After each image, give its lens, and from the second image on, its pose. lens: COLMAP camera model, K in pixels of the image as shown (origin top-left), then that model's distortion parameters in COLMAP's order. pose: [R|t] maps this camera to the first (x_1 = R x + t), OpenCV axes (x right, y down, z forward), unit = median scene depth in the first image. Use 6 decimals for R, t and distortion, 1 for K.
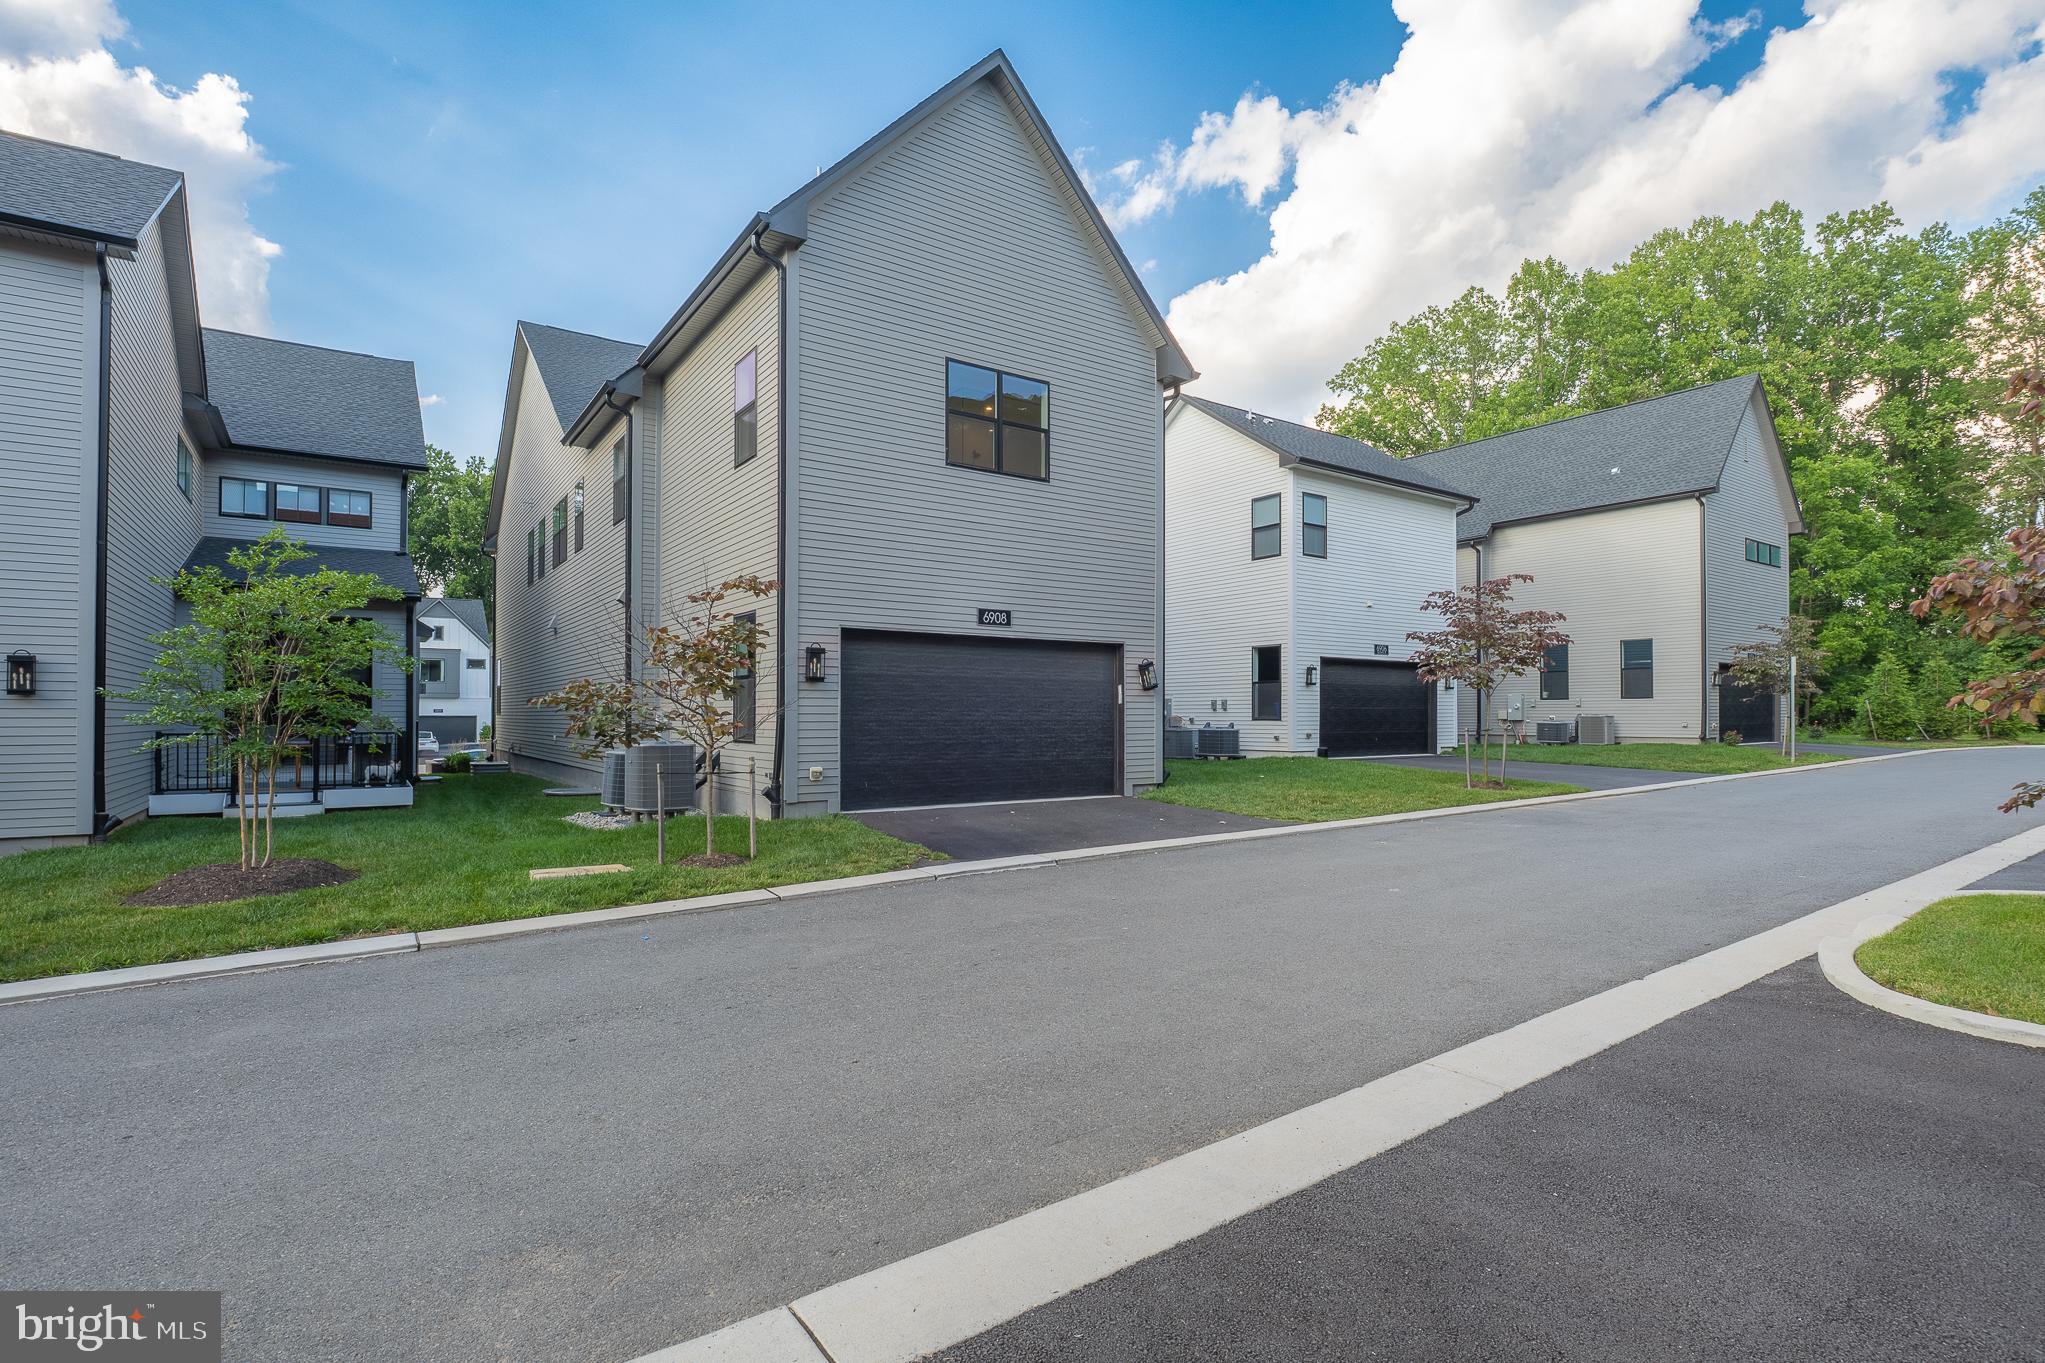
lens RADIAL K [[968.8, 0, 997.3], [0, 968.8, 702.0], [0, 0, 1]] dist [-0.000194, -0.000314]
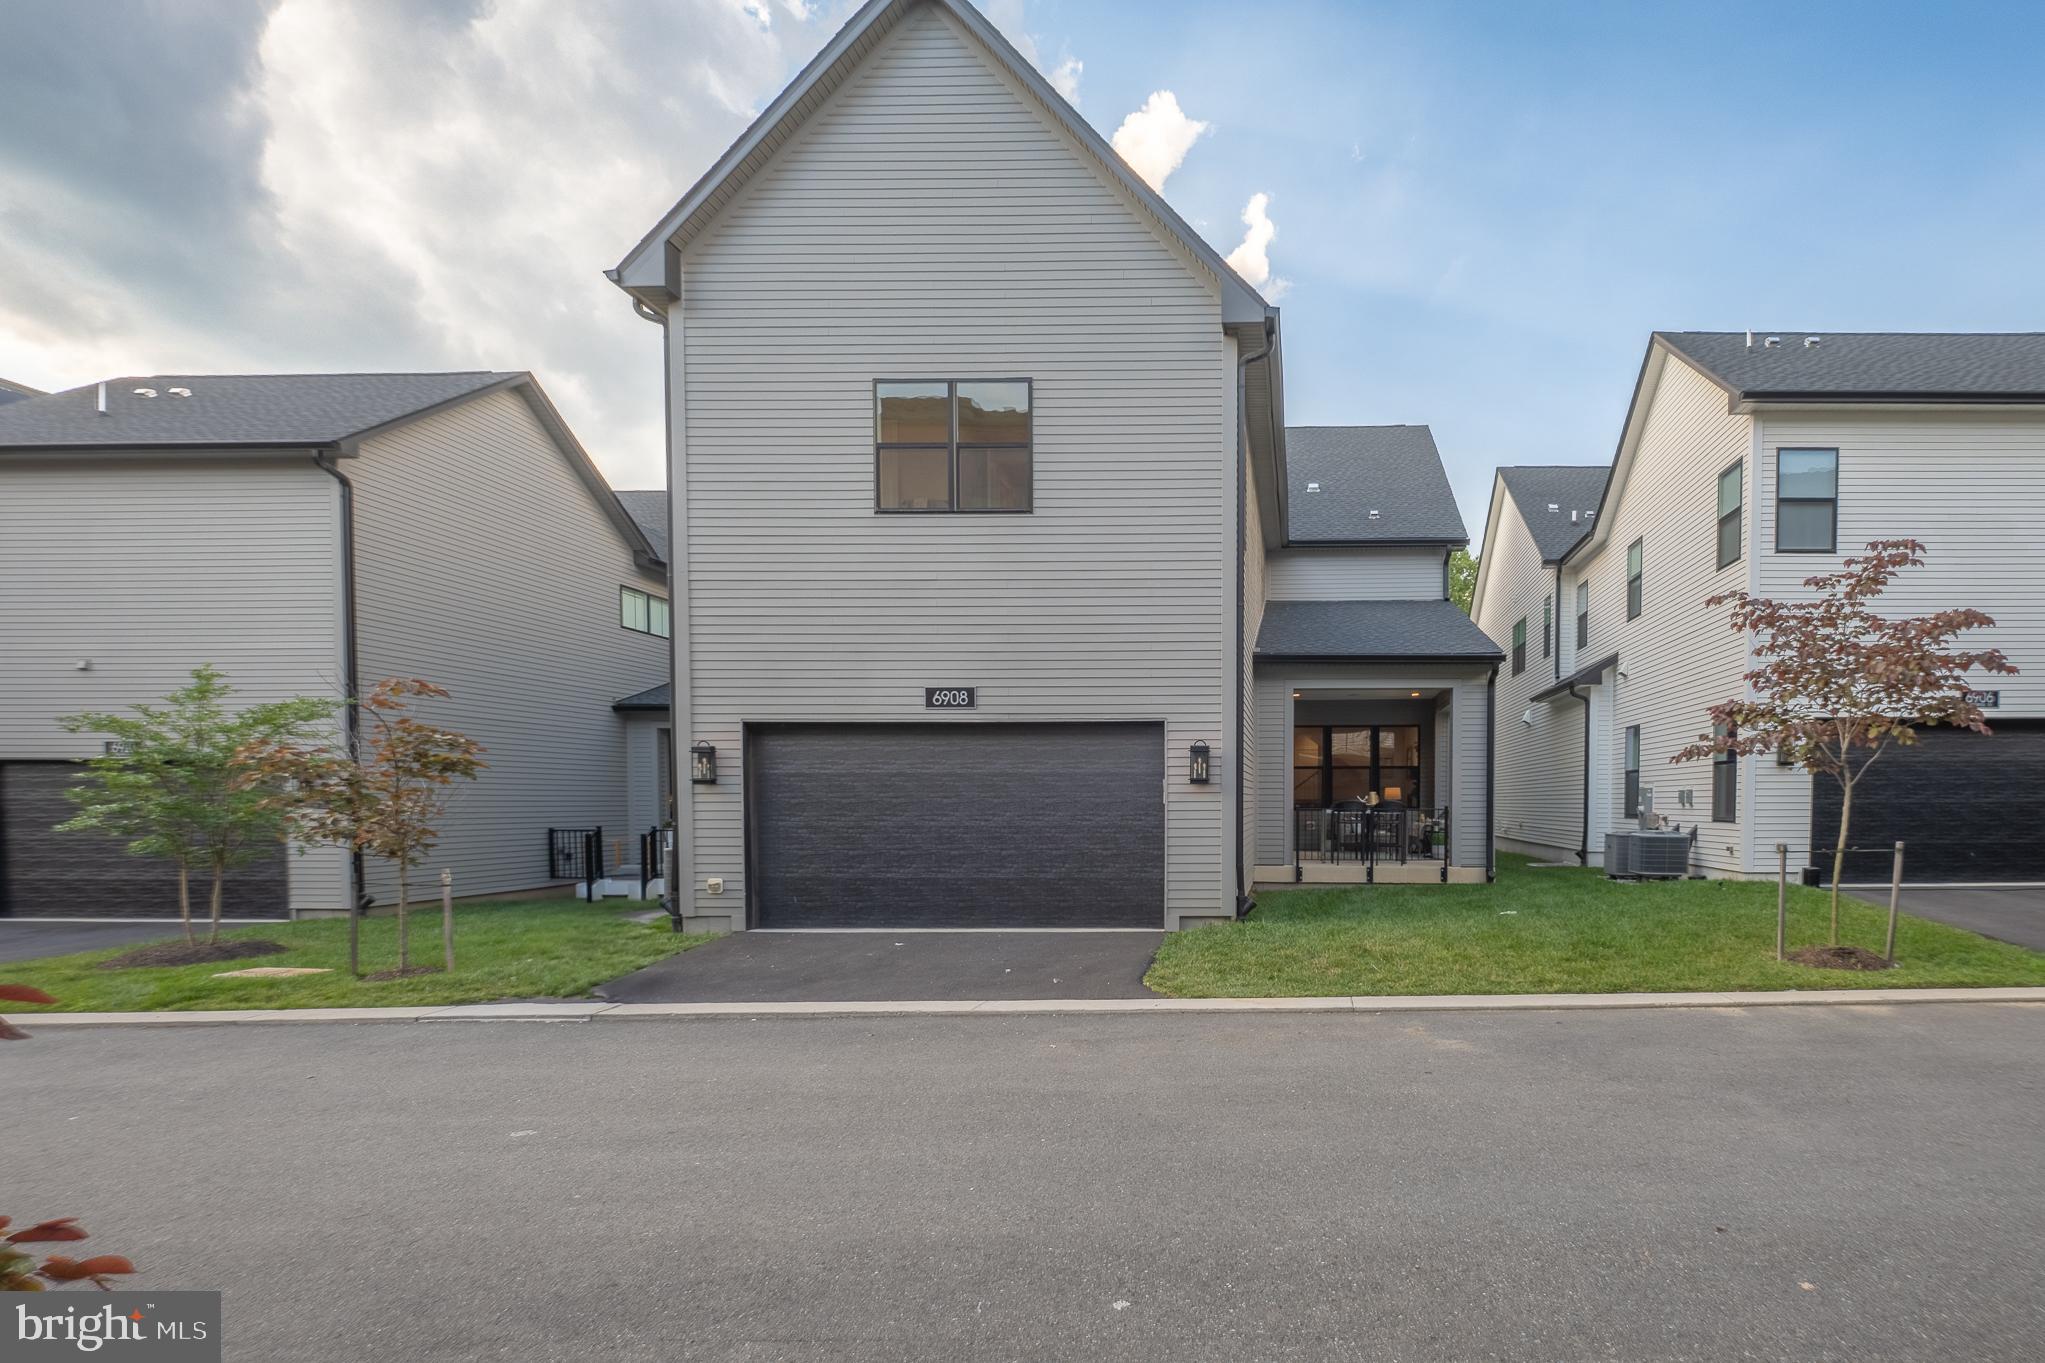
lens RADIAL K [[1040.5, 0, 1341.2], [0, 1040.5, 839.5], [0, 0, 1]] dist [-0.000182, -0.001293]
pose [[0.821738, 0.017549, -0.569595, 0.746100], [0.010881, 0.998860, 0.046472, -0.007067], [0.569761, -0.044385, 0.820611, 0.475261]]
